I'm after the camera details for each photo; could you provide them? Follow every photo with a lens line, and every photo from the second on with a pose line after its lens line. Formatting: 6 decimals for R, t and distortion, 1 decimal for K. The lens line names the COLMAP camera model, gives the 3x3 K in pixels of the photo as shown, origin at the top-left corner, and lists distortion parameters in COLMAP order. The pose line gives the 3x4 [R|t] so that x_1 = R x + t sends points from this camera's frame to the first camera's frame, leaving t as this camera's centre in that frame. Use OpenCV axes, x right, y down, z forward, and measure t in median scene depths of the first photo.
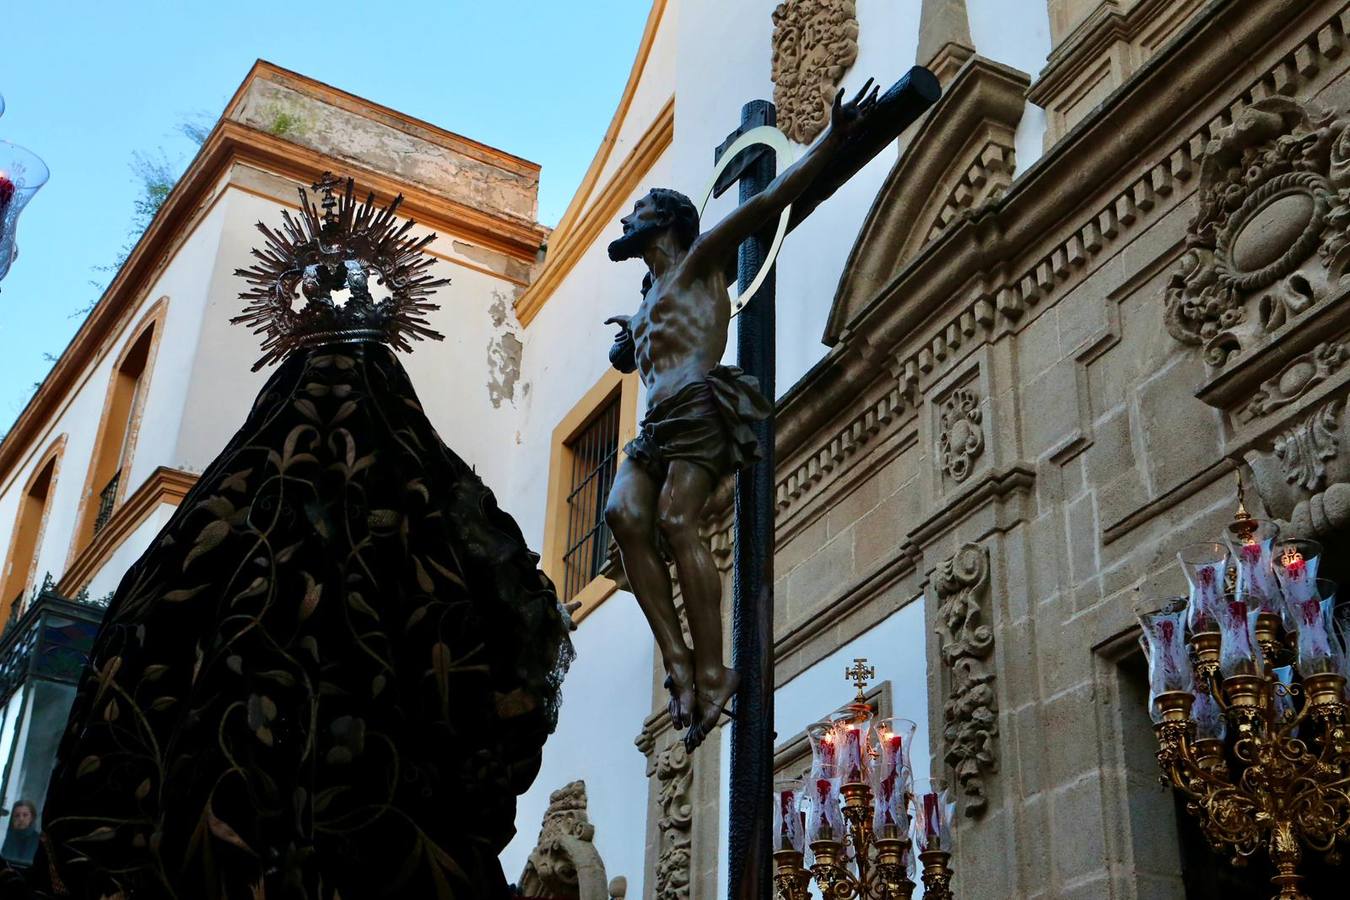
lens RADIAL K [[1752.8, 0, 675.0], [0, 1752.8, 450.0], [0, 0, 1]] dist [0.000237, 0.054099]
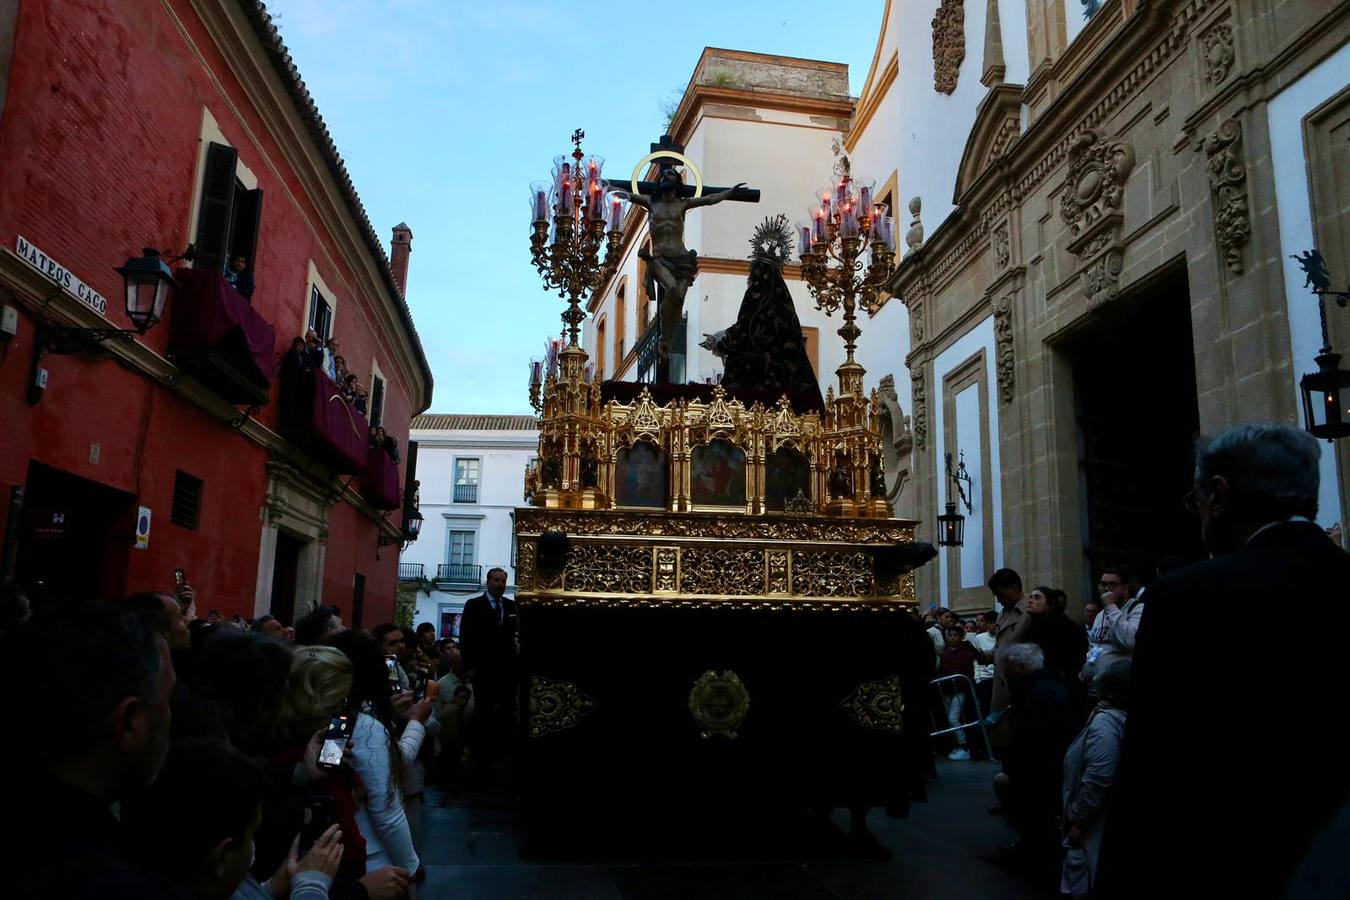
lens RADIAL K [[1110.7, 0, 675.0], [0, 1110.7, 450.0], [0, 0, 1]] dist [-0.029170, -0.000795]
pose [[0.940824, -0.083794, -0.328372, 0.230627], [0.183360, 0.940739, 0.285289, -0.289815], [0.285007, -0.328617, 0.900434, -0.680143]]
